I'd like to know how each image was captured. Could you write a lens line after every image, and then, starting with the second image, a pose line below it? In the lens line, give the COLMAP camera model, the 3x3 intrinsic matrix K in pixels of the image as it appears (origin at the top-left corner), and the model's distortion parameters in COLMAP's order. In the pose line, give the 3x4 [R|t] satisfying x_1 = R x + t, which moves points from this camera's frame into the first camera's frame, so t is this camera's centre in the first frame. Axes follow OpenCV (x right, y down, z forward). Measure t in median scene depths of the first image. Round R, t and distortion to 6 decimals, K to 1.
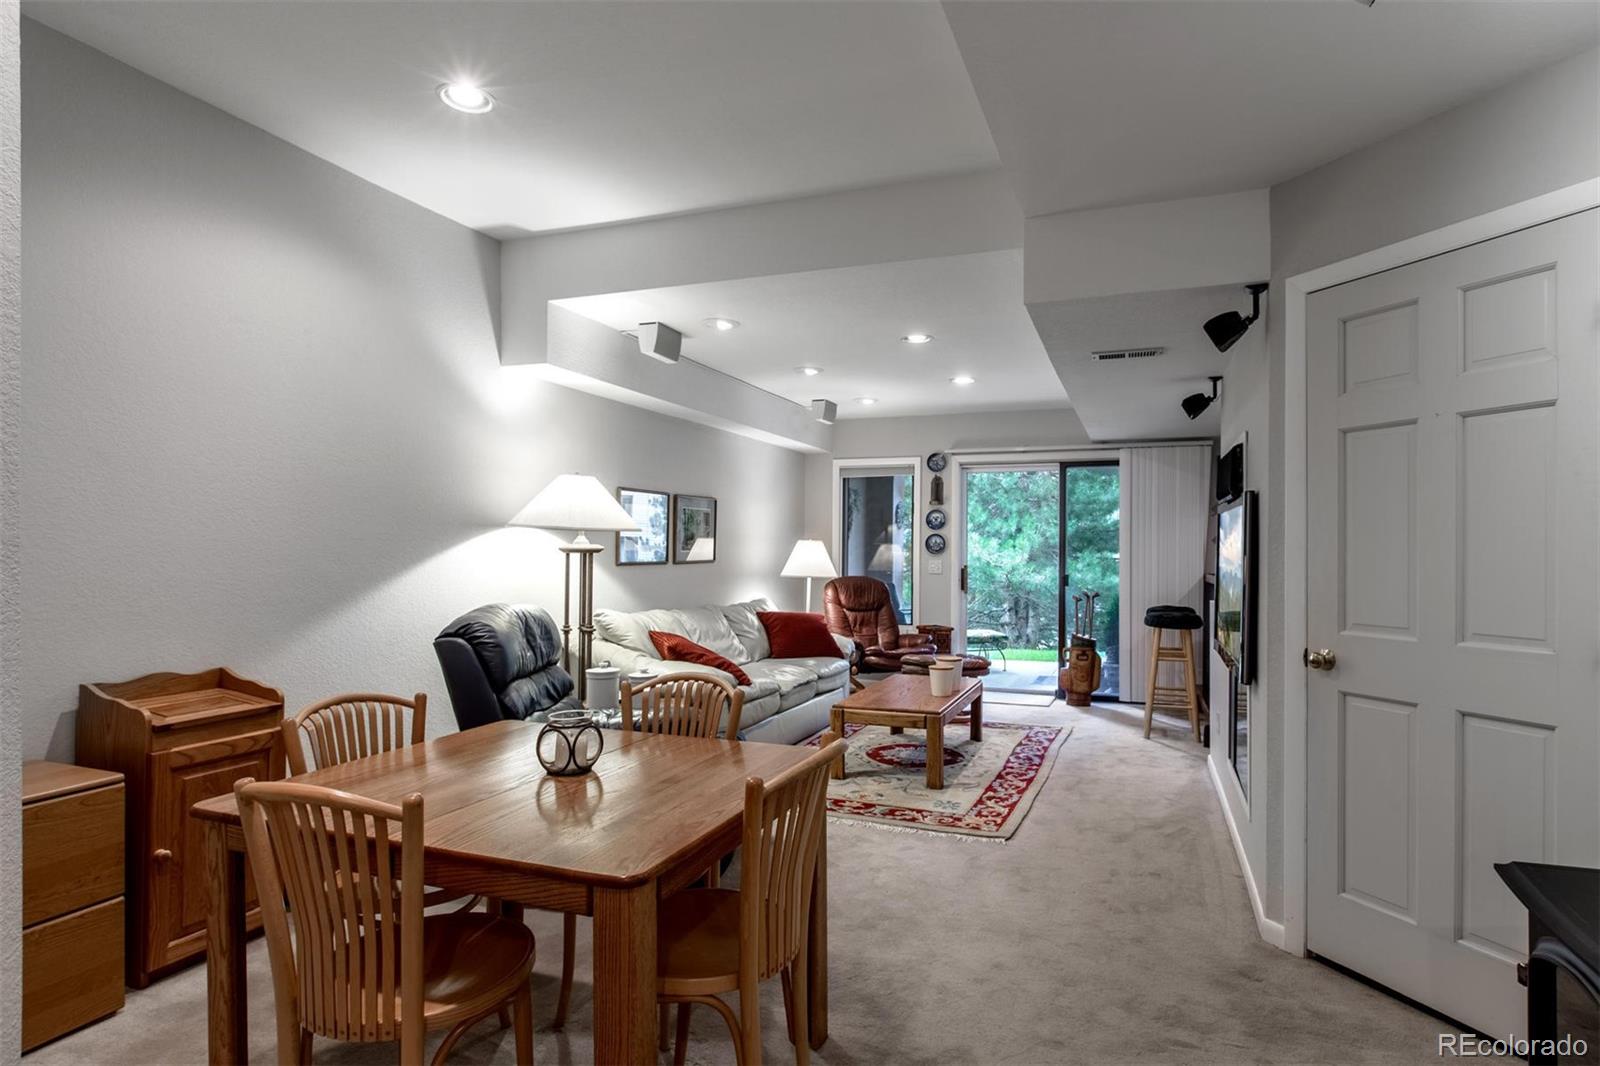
lens RADIAL K [[863.2, 0, 816.1], [0, 863.2, 546.6], [0, 0, 1]] dist [0.000262, 0.000371]
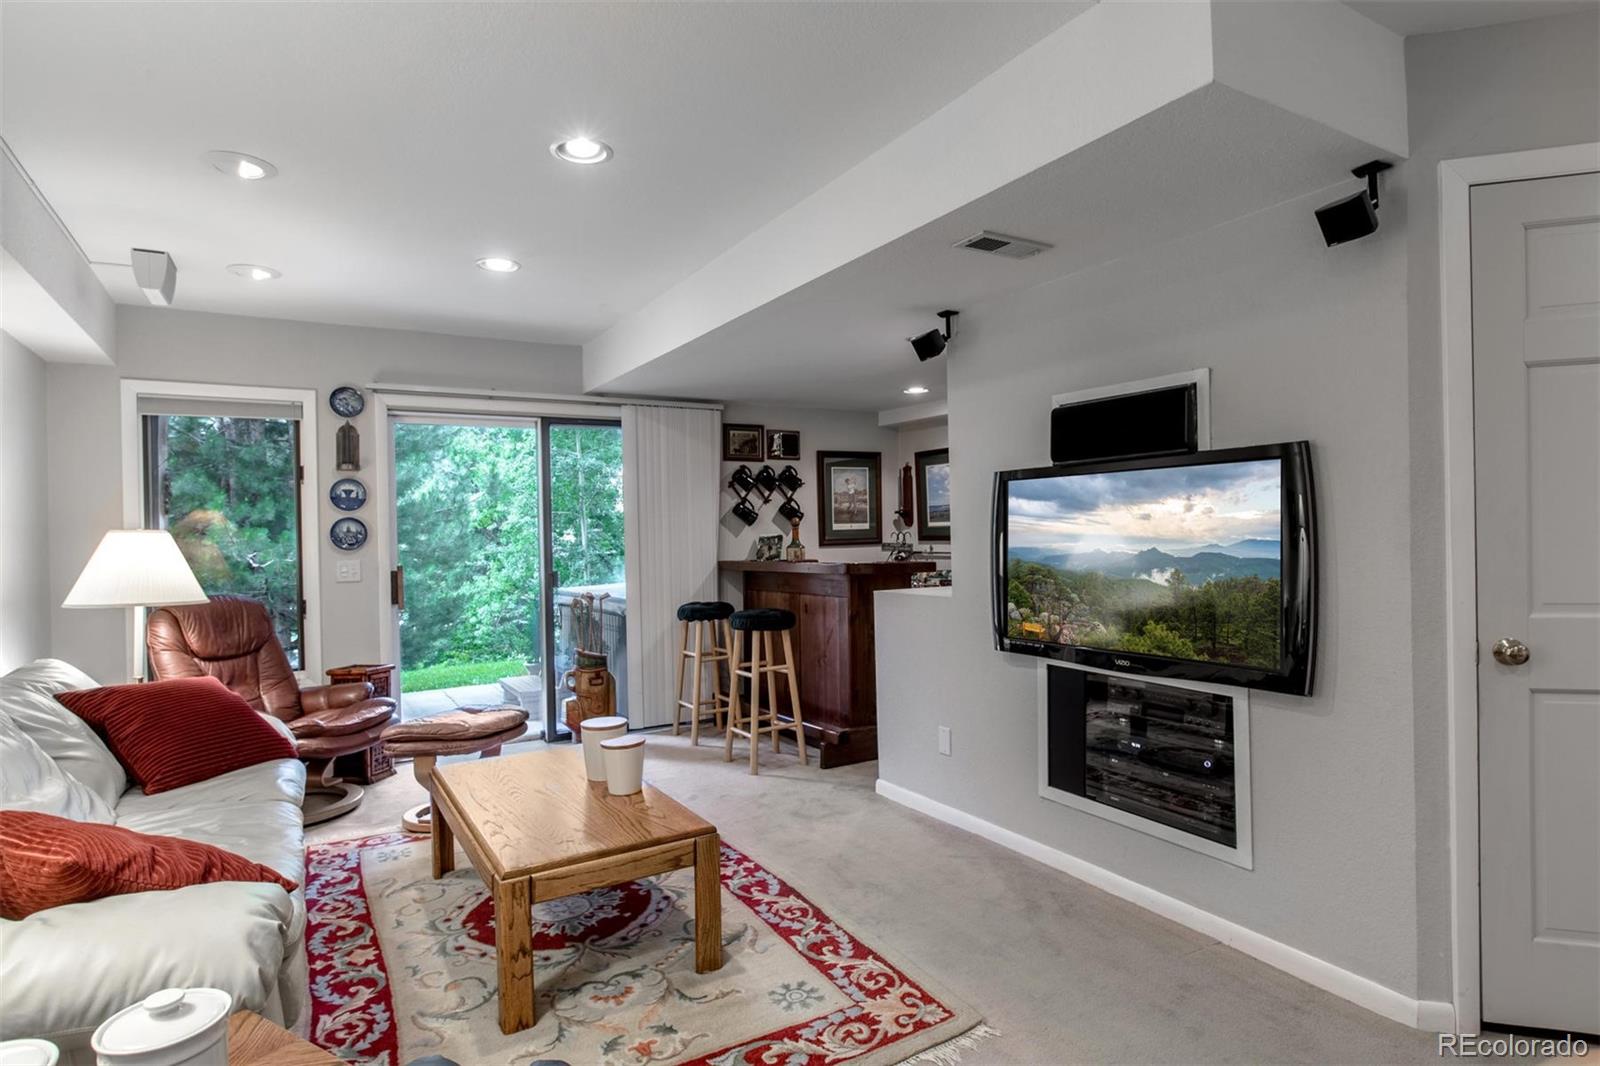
lens RADIAL K [[870.1, 0, 809.2], [0, 870.1, 536.5], [0, 0, 1]] dist [-0.003912, -0.000619]
pose [[0.611478, -0.023261, 0.790920, -0.168024], [0.024137, 0.999651, 0.010740, 0.000269], [-0.790893, 0.012523, 0.611826, 0.396517]]
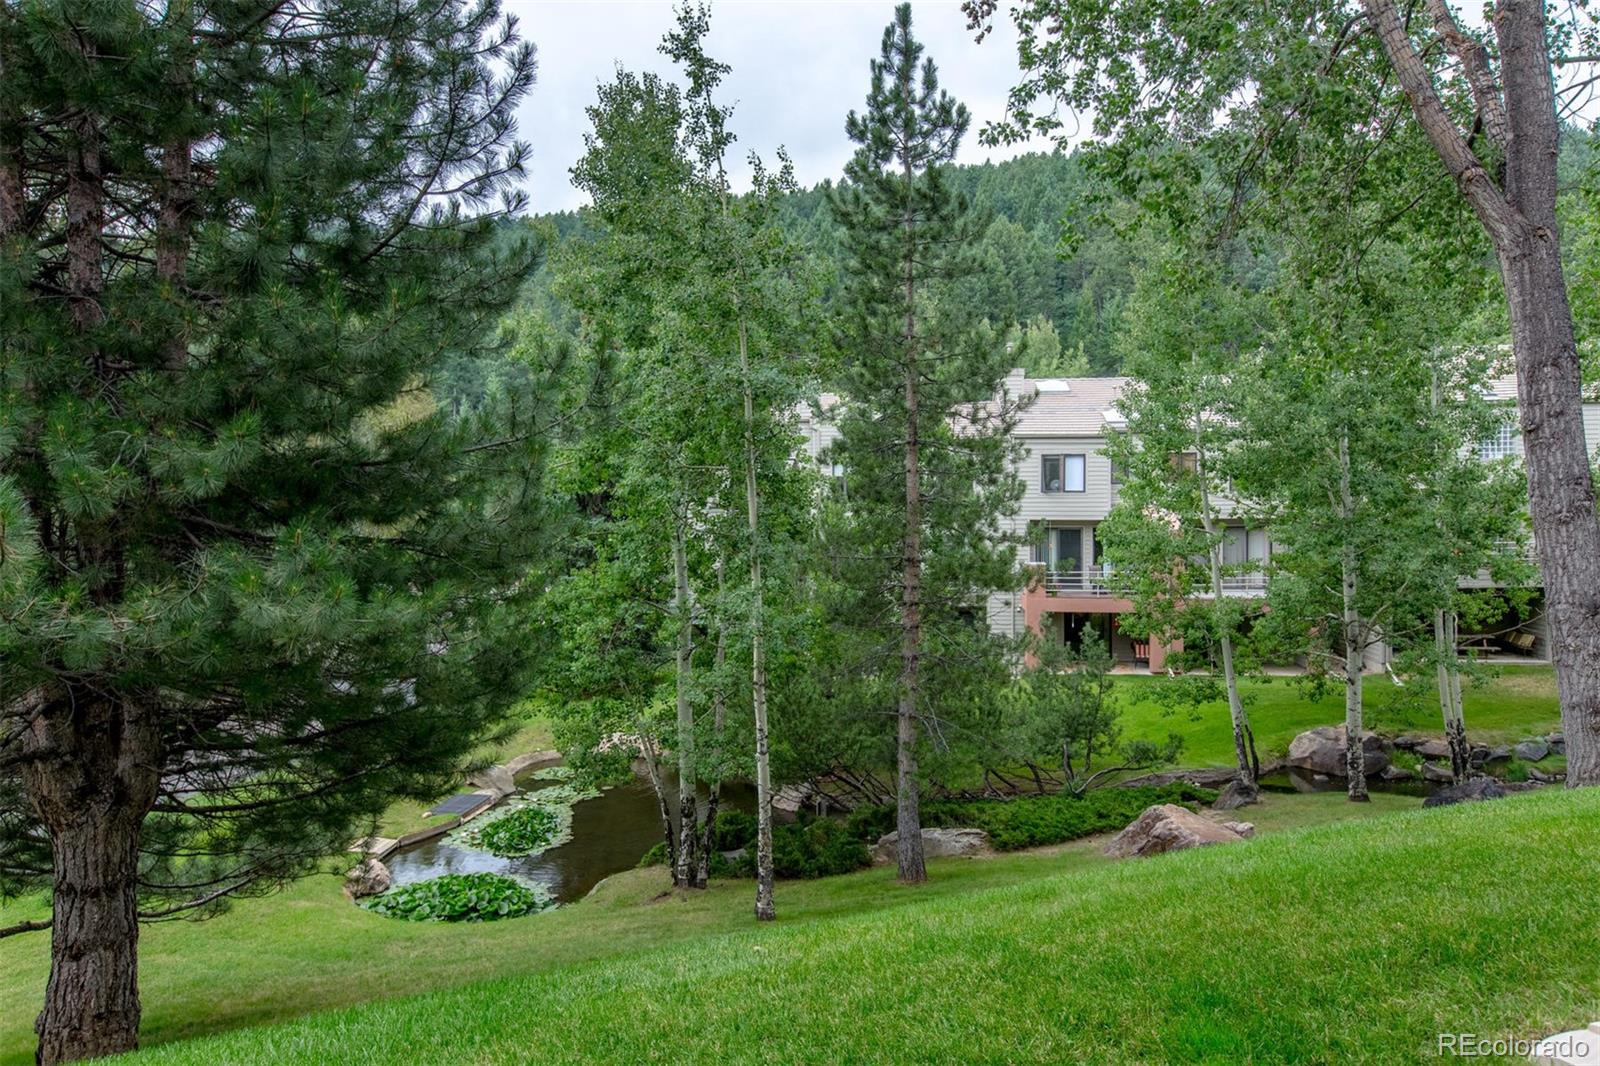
lens RADIAL K [[1028.8, 0, 799.9], [0, 1028.8, 537.6], [0, 0, 1]] dist [-0.000797, 0.000688]
pose [[0.728311, -0.035211, 0.684342, 0.413595], [0.015206, 0.999264, 0.035231, 0.001121], [-0.685078, -0.015253, 0.728310, 1.315509]]
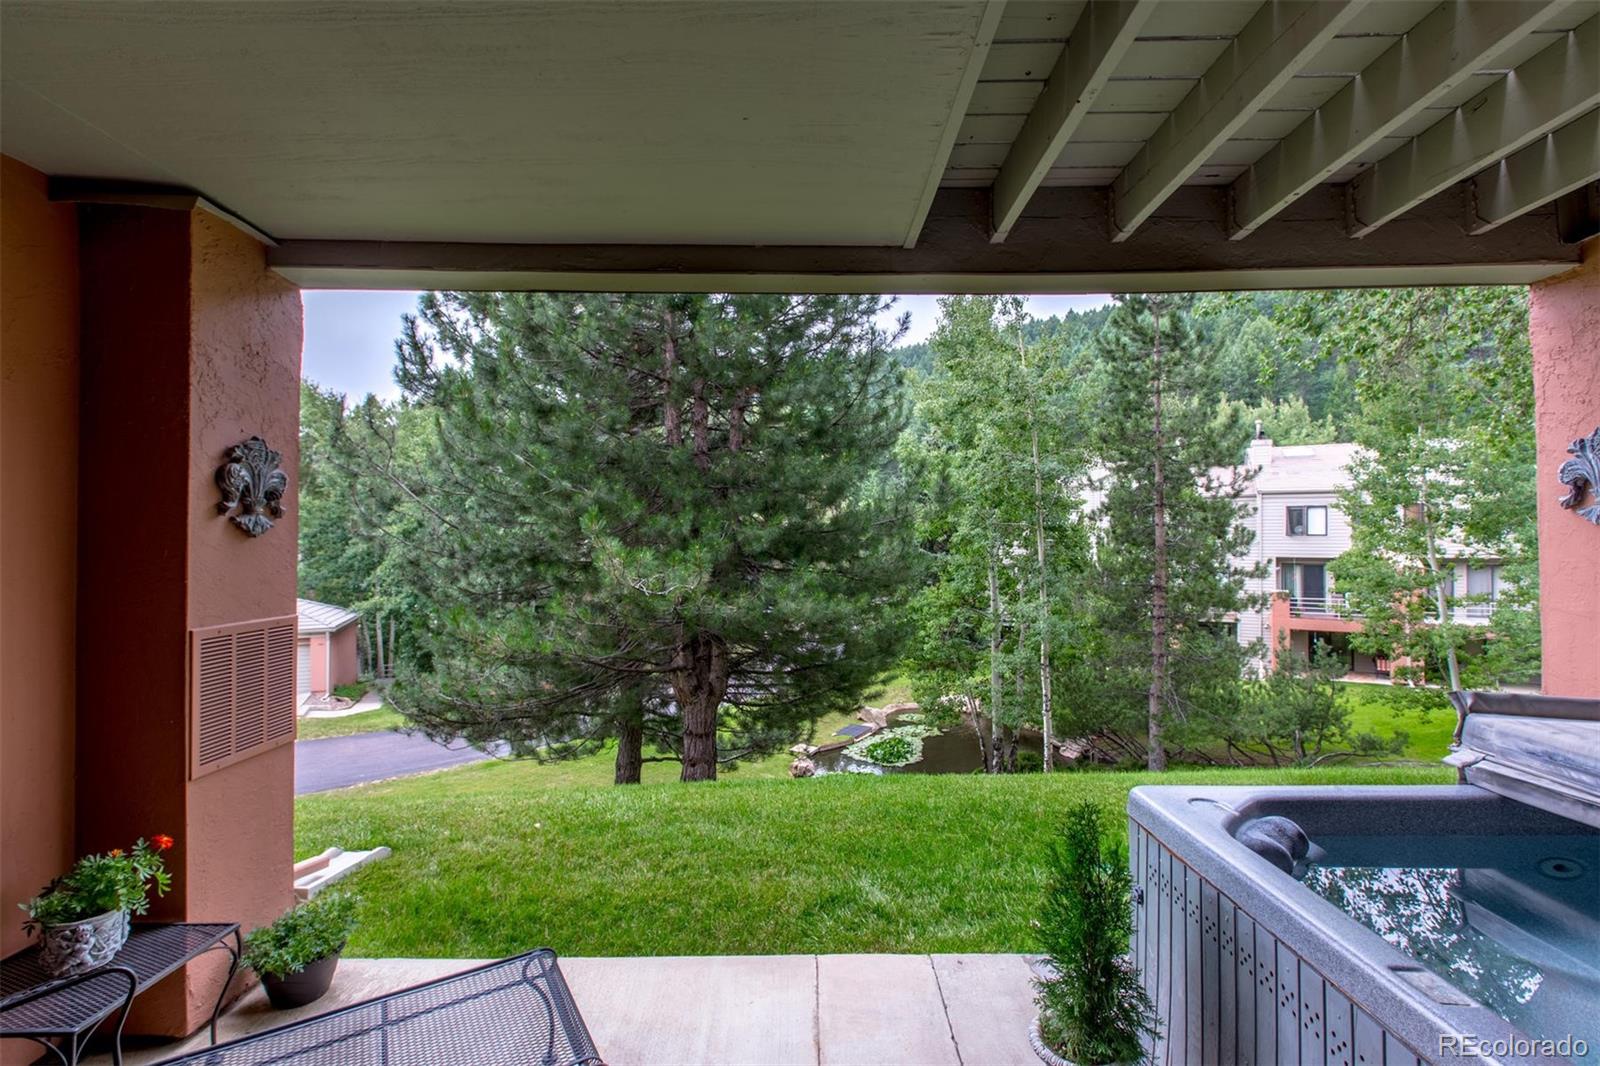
lens RADIAL K [[718.6, 0, 806.7], [0, 718.6, 540.3], [0, 0, 1]] dist [0.001696, 0.000323]
pose [[0.930265, -0.010367, 0.366741, 0.263255], [0.011774, 0.999929, -0.001598, -0.023829], [-0.366699, 0.005804, 0.930322, 1.072581]]
